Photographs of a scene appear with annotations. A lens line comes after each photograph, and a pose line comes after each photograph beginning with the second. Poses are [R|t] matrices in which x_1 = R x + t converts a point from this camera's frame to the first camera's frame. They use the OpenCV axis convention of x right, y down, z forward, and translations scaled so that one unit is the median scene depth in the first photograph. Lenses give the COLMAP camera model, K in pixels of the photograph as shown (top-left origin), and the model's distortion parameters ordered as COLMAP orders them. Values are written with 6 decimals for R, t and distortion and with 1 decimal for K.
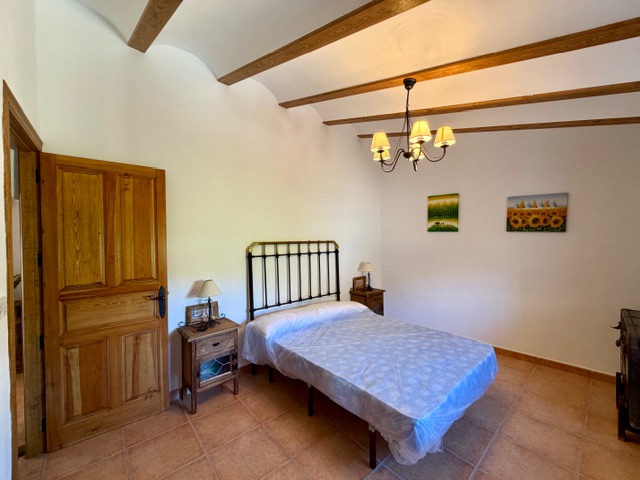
lens RADIAL K [[253.3, 0, 318.4], [0, 253.3, 239.6], [0, 0, 1]] dist [-0.000449, -0.000125]
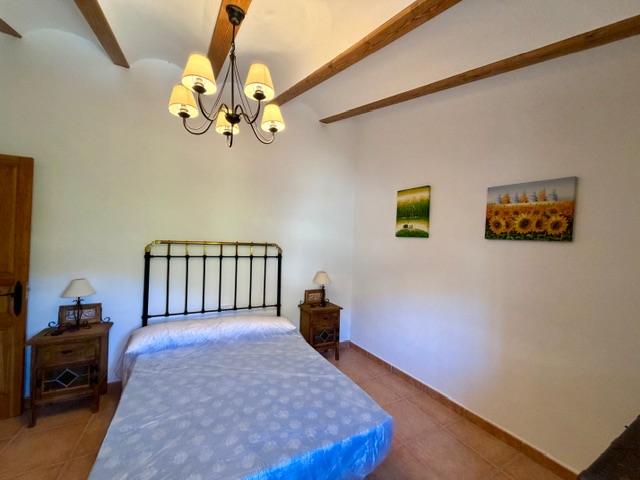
lens RADIAL K [[253.3, 0, 319.7], [0, 253.3, 239.9], [0, 0, 1]] dist [-0.000449, -0.000125]
pose [[0.971057, 0.036700, -0.236011, 0.524750], [-0.041743, 0.998994, -0.016403, -0.000905], [0.235172, 0.025780, 0.971612, 0.271678]]
